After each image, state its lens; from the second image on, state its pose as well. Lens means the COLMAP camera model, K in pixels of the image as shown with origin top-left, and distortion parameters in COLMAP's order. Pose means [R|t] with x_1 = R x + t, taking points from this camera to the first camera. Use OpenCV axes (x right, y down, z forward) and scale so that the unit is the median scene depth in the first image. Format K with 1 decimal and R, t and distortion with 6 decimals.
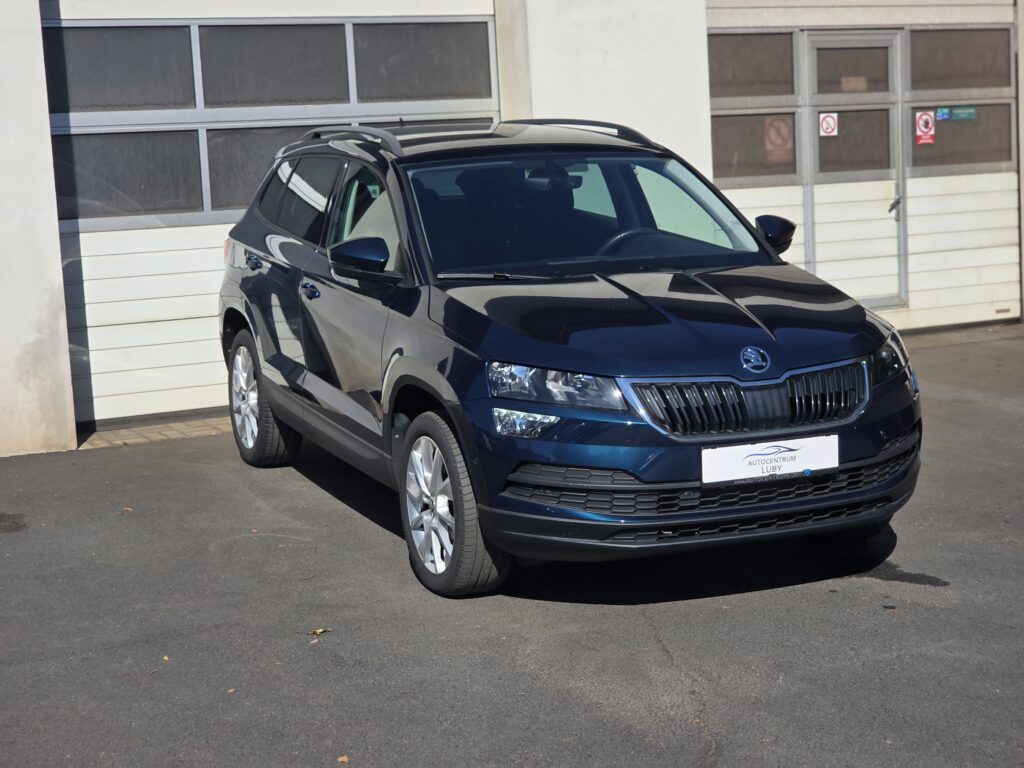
lens RADIAL K [[2037.1, 0, 524.7], [0, 2037.1, 383.9], [0, 0, 1]] dist [0.061862, 0.257410]
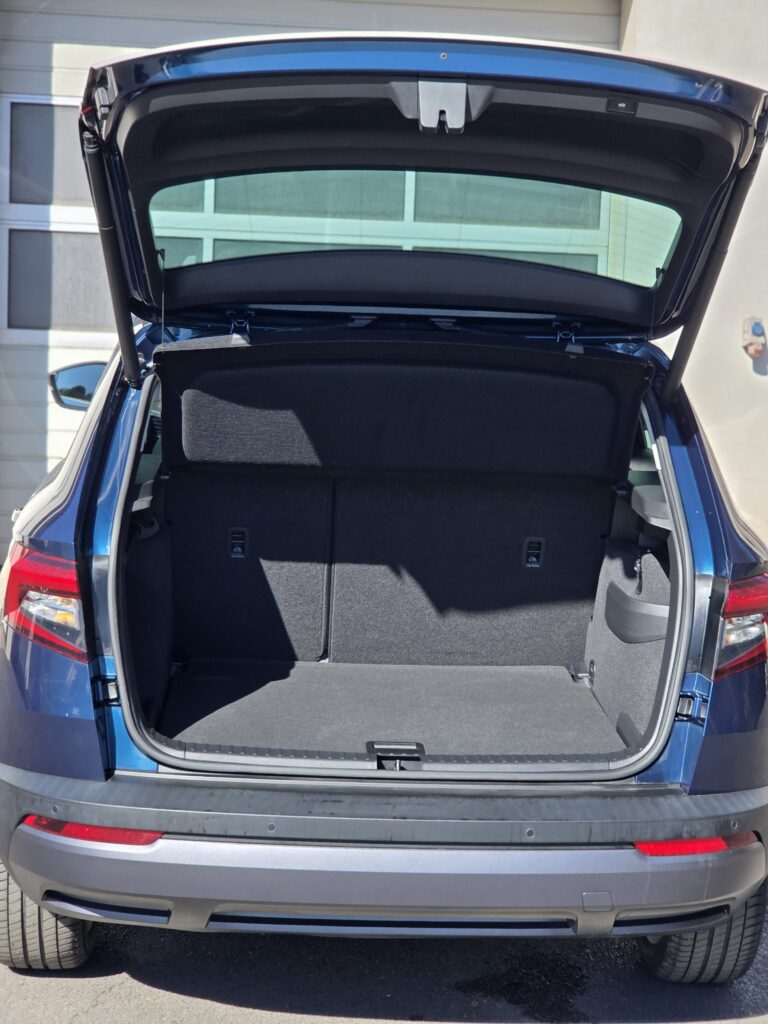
lens RADIAL K [[2022.1, 0, 413.1], [0, 2022.1, 511.2], [0, 0, 1]] dist [0.047104, 0.266341]
pose [[0.914711, 0.131480, -0.382121, 0.357706], [-0.130763, 0.991019, 0.027973, -0.069727], [0.382367, 0.024380, 0.923689, 0.394869]]
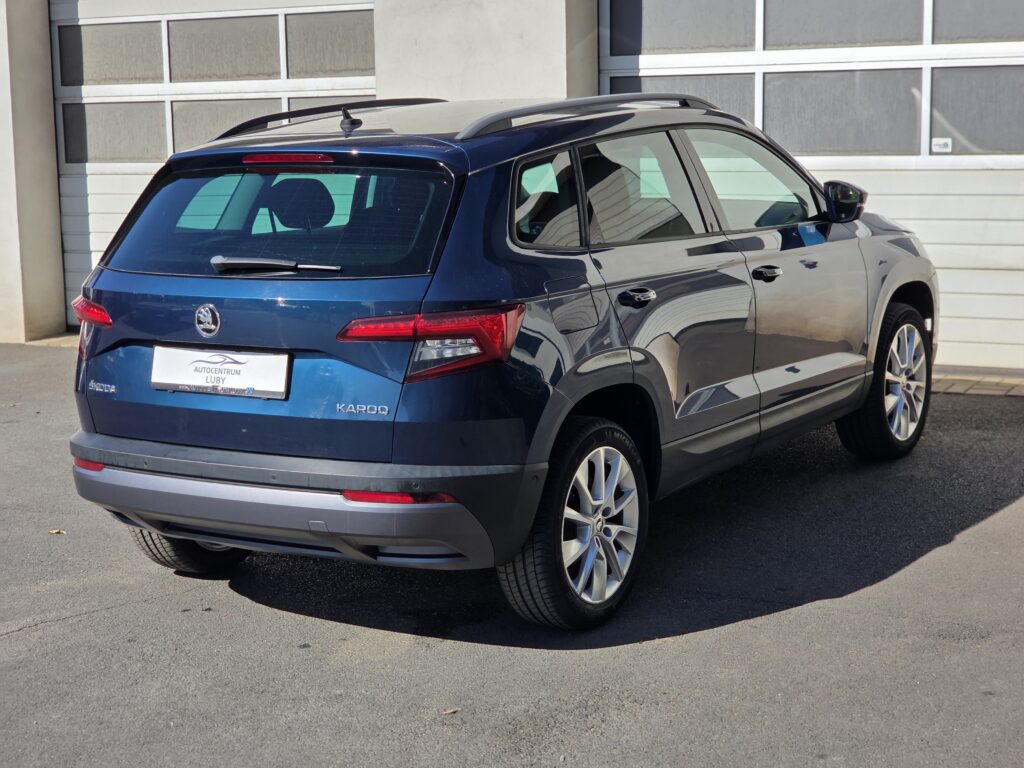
lens RADIAL K [[2030.4, 0, 391.8], [0, 2030.4, 384.5], [0, 0, 1]] dist [0.002757, 0.201196]
pose [[0.469484, 0.159887, -0.868344, 0.906799], [-0.103355, 0.986658, 0.125791, -0.117347], [0.876871, 0.030691, 0.479746, 0.553477]]
